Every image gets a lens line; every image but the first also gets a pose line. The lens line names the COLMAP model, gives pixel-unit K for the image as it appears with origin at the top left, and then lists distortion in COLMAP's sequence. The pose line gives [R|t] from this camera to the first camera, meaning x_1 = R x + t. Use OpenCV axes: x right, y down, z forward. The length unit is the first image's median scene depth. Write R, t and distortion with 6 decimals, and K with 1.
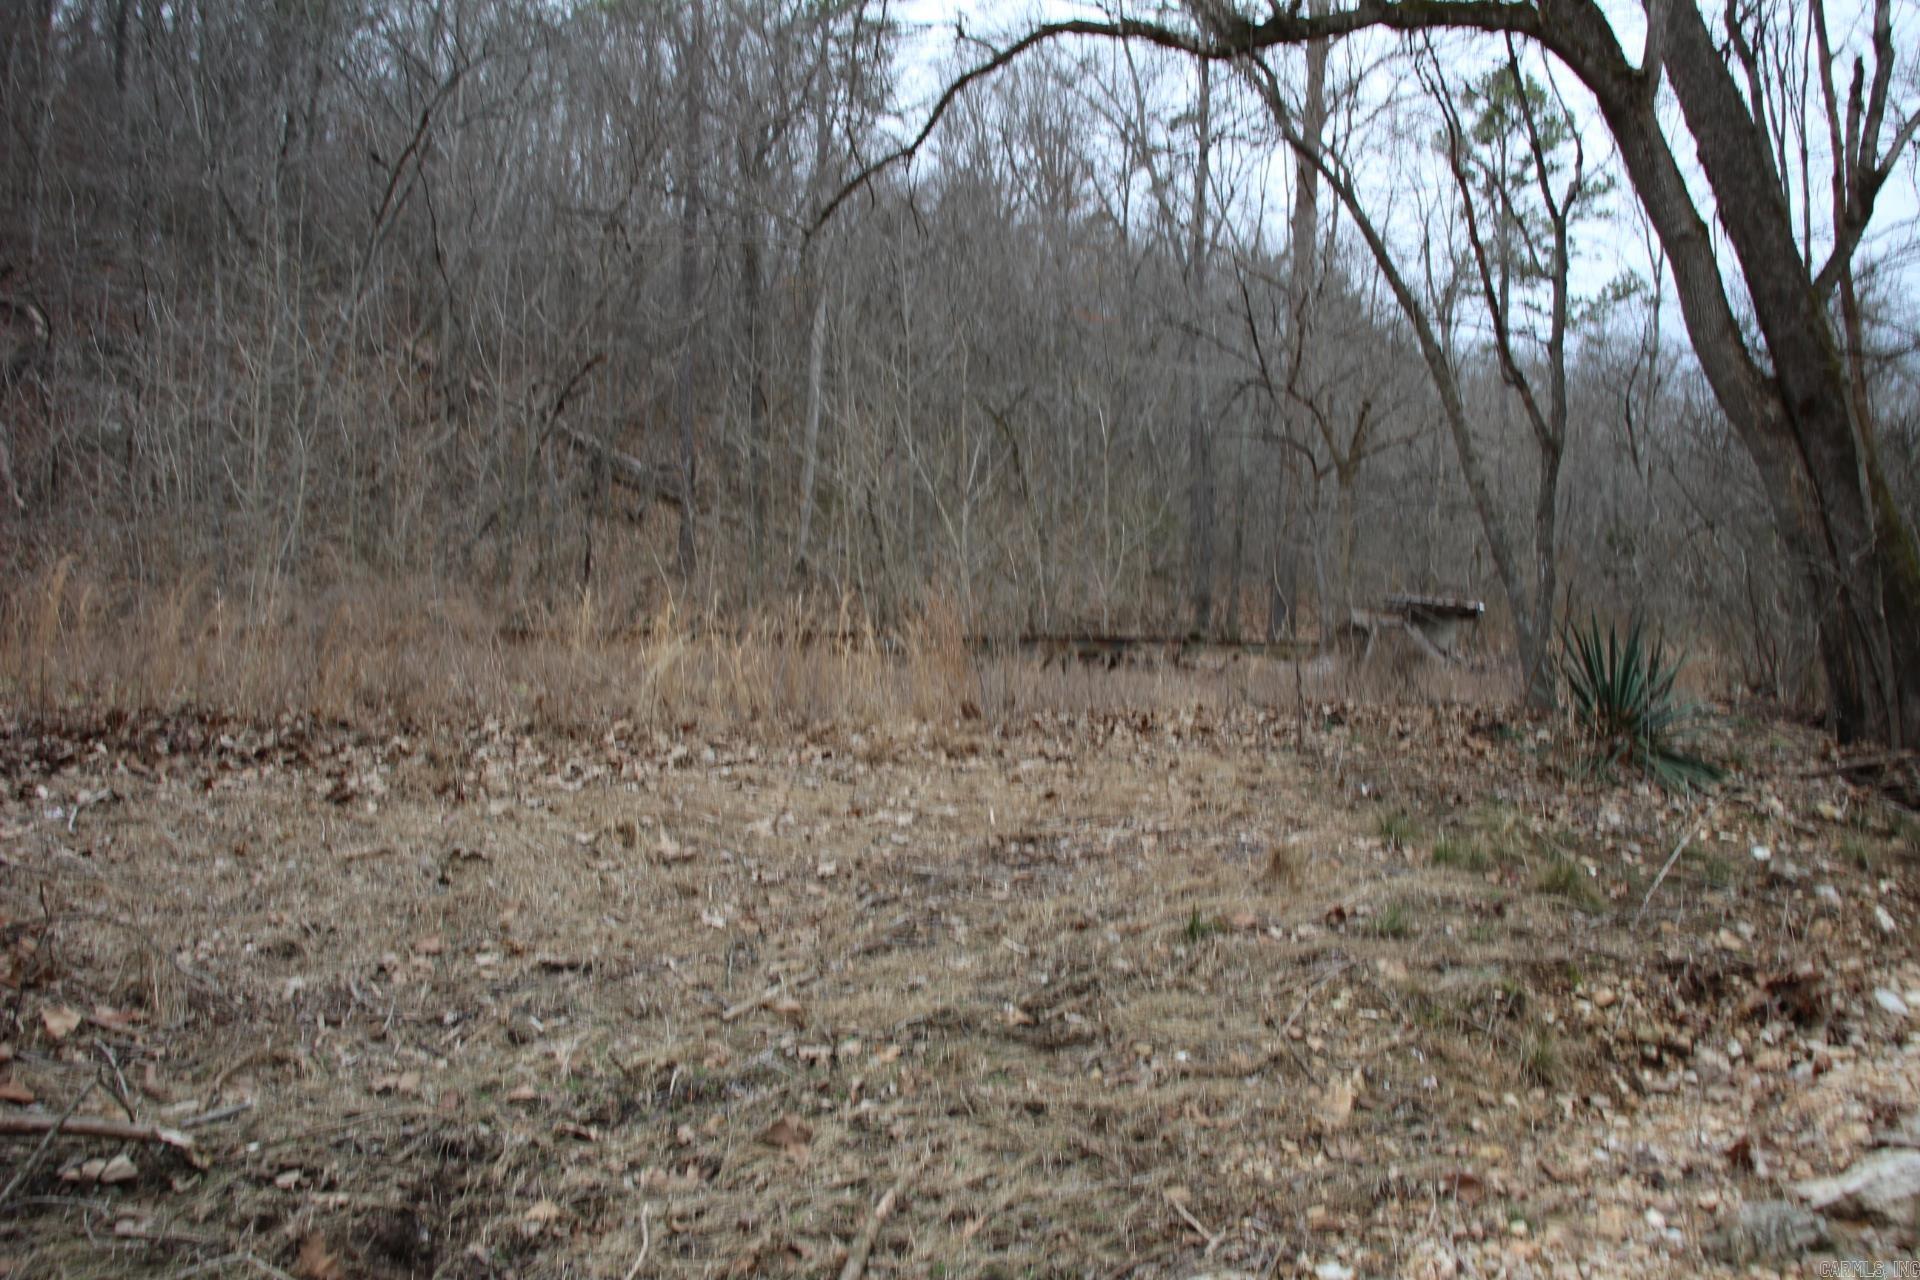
lens RADIAL K [[1561.7, 0, 948.2], [0, 1561.7, 666.8], [0, 0, 1]] dist [-0.174777, 0.147723]
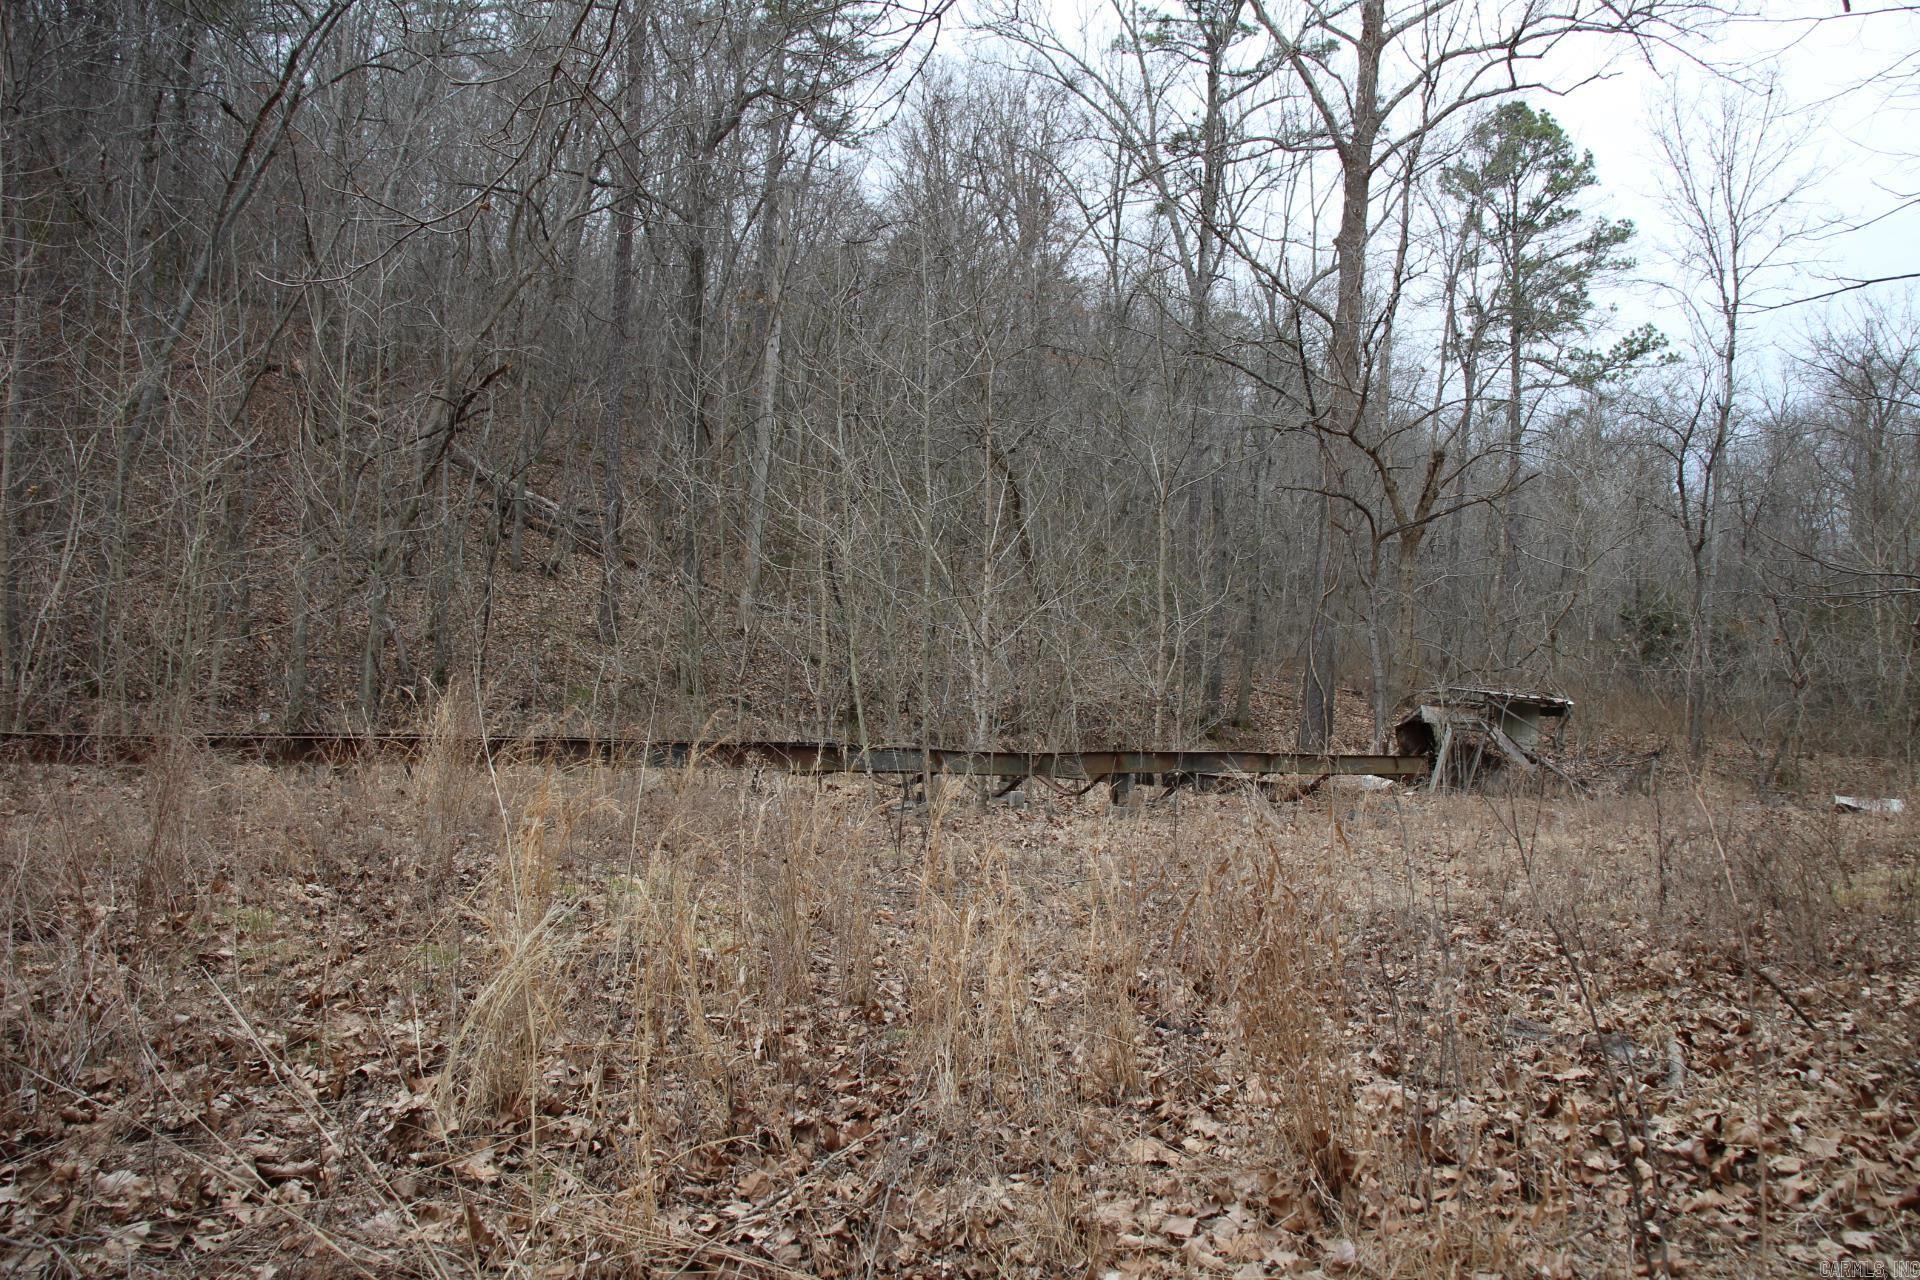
lens RADIAL K [[1561.7, 0, 948.2], [0, 1561.7, 666.8], [0, 0, 1]] dist [-0.174777, 0.147723]
pose [[0.998803, 0.021678, 0.043848, -0.024182], [-0.020112, 0.999155, -0.035841, -0.020123], [-0.044588, 0.034916, 0.998395, 0.173856]]
